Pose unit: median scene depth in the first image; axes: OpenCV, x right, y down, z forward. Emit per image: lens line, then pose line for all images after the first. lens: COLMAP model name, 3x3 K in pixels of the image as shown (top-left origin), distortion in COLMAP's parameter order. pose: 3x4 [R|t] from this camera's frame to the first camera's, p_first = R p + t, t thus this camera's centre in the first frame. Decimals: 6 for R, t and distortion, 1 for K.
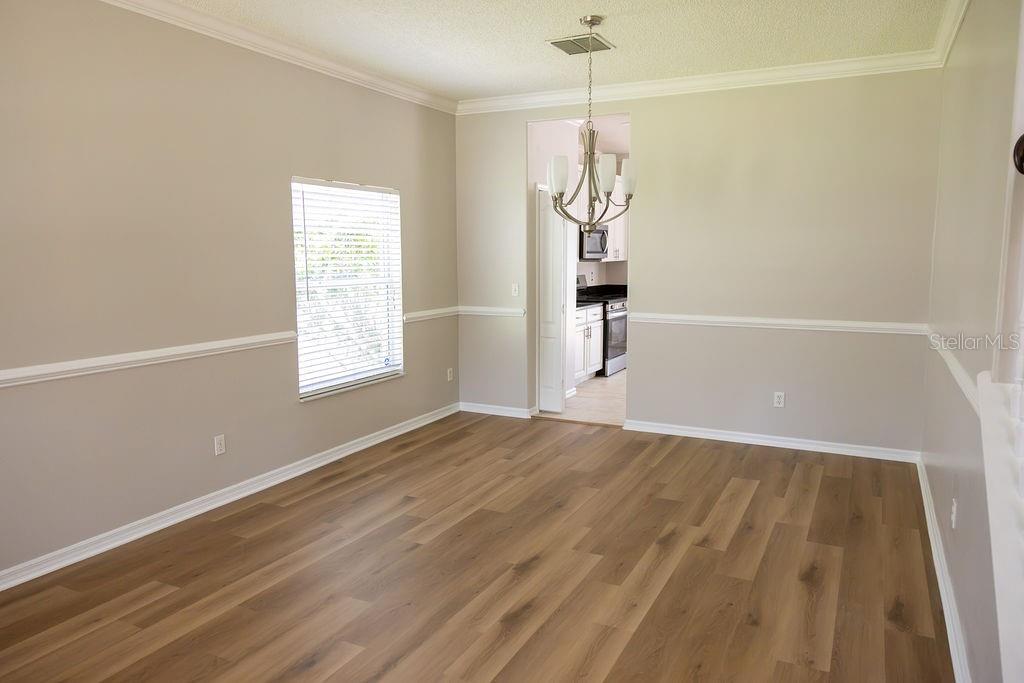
lens RADIAL K [[705.6, 0, 512.0], [0, 705.6, 341.5], [0, 0, 1]] dist [0.020904, -0.002266]
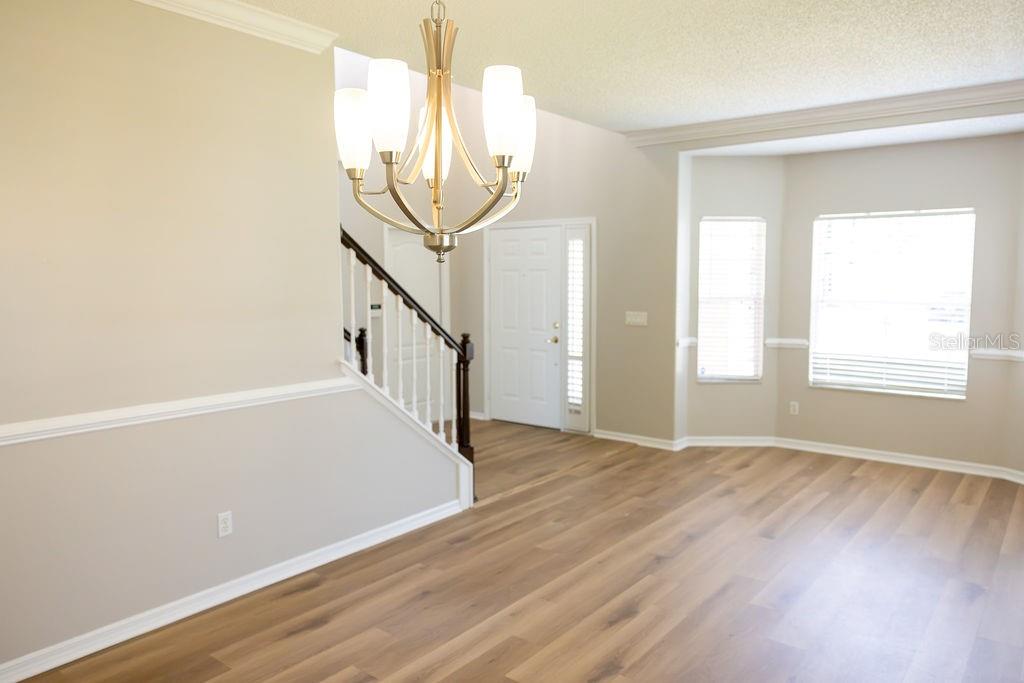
lens RADIAL K [[742.2, 0, 512.0], [0, 742.2, 341.5], [0, 0, 1]] dist [0.022549, 0.000273]
pose [[-0.982334, -0.008406, 0.186949, -0.027724], [0.031743, 0.977030, 0.210726, -0.216682], [-0.184426, 0.212937, -0.959502, 1.589880]]
